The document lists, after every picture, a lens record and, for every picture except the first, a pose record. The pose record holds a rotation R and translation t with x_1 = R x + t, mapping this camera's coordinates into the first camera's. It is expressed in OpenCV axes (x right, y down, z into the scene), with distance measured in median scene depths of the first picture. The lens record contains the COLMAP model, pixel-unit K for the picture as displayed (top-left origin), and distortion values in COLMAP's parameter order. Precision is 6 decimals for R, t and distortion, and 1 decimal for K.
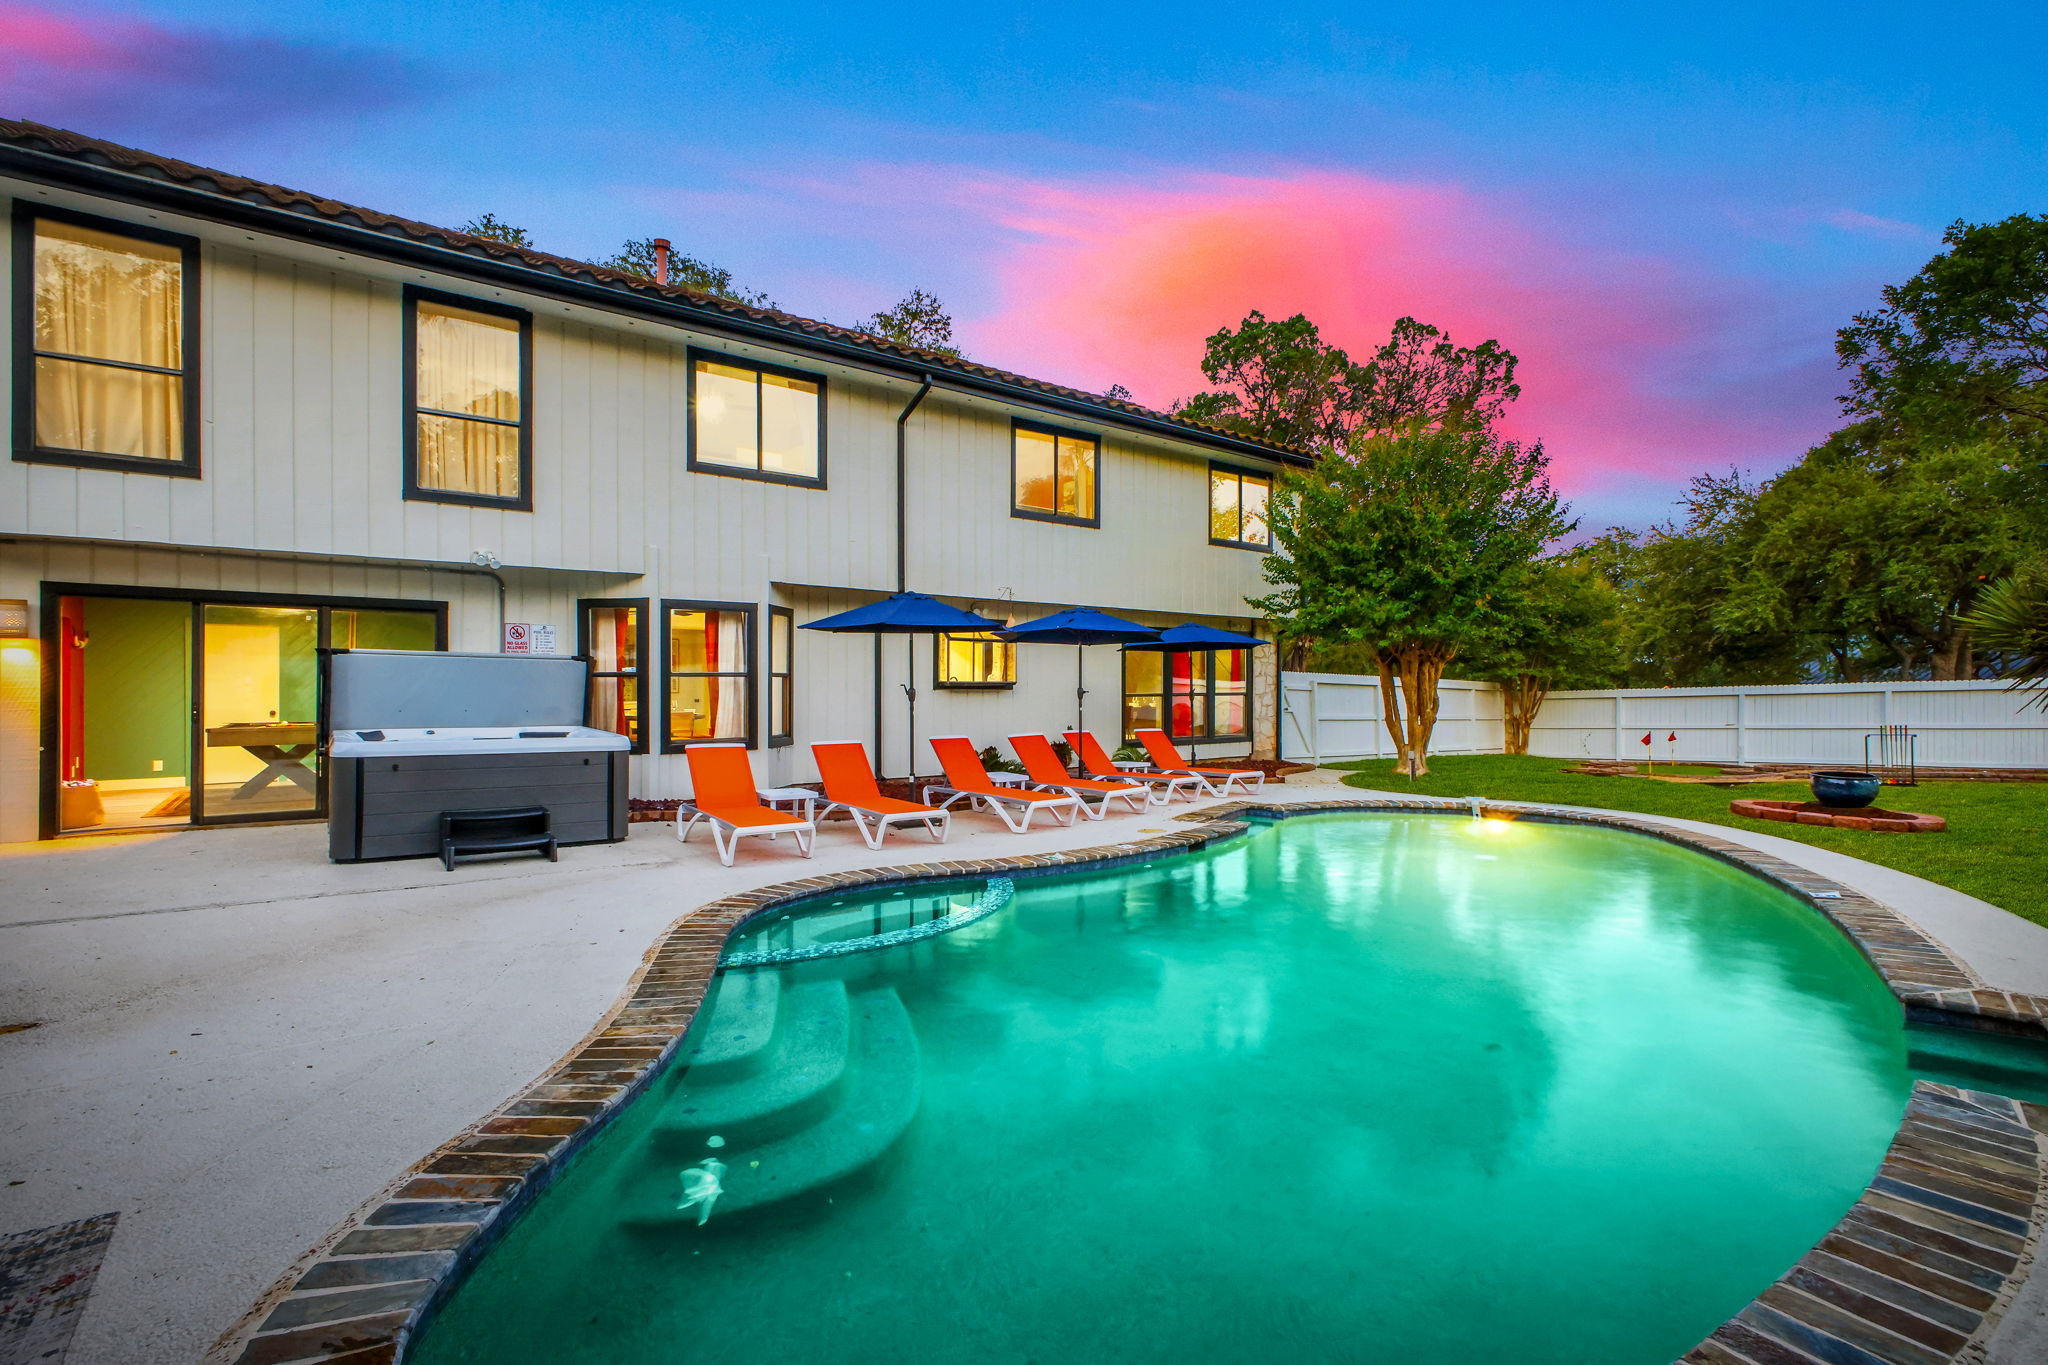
lens RADIAL K [[886.9, 0, 1038.2], [0, 886.9, 686.0], [0, 0, 1]] dist [0.001629, -0.000061]
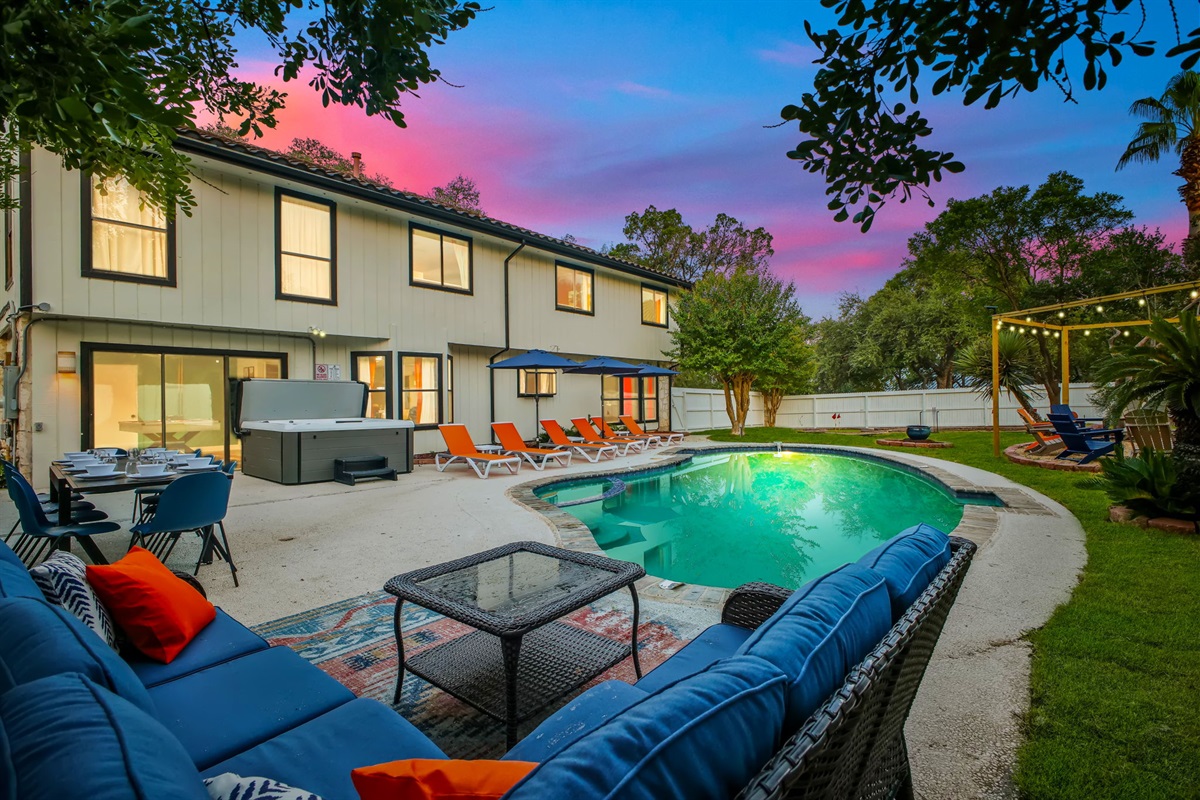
lens RADIAL K [[519.7, 0, 591.5], [0, 519.7, 395.9], [0, 0, 1]] dist [0.001629, -0.000061]
pose [[0.977912, -0.011339, 0.208708, -0.202939], [0.011951, 0.999927, -0.001670, 0.004452], [-0.208674, 0.004127, 0.977977, -0.160486]]
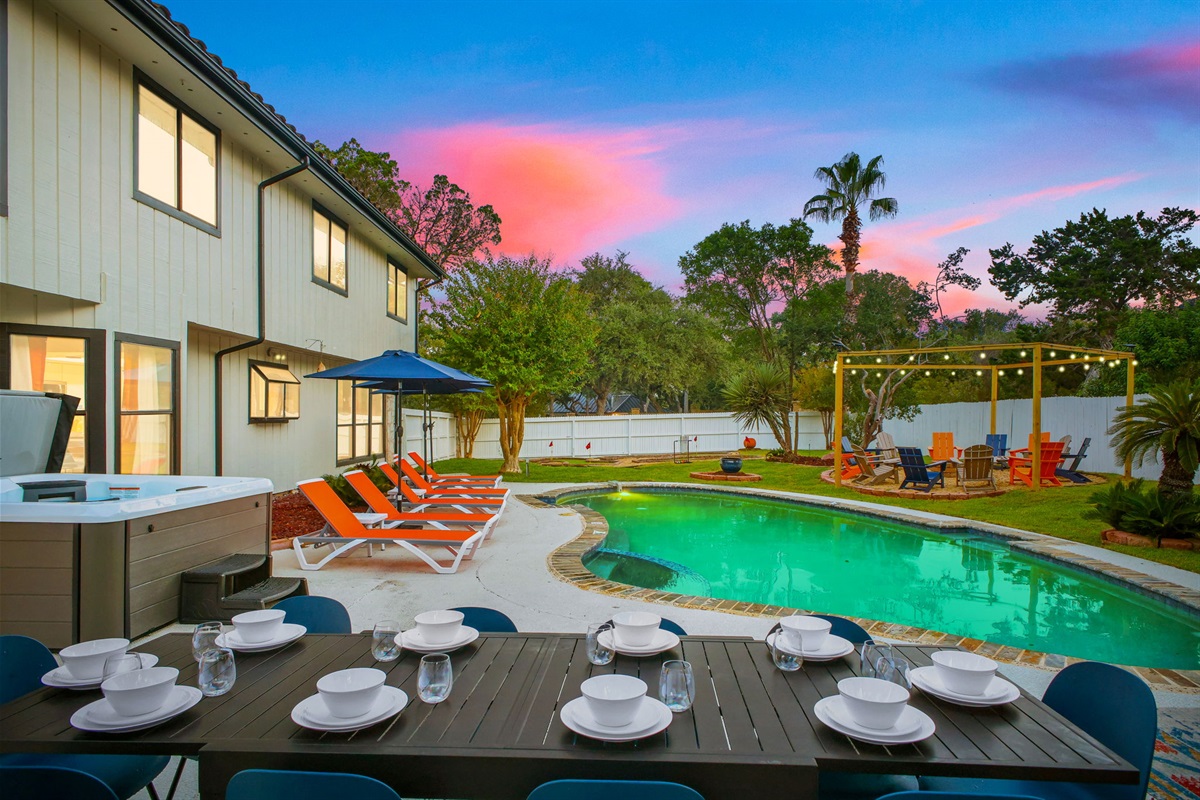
lens RADIAL K [[674.8, 0, 531.2], [0, 674.8, 427.1], [0, 0, 1]] dist [0.004776, 0.000069]
pose [[0.664755, -0.014528, 0.746920, -0.539138], [-0.001491, 0.999783, 0.020773, -0.010889], [-0.747060, -0.014923, 0.664589, 0.160716]]
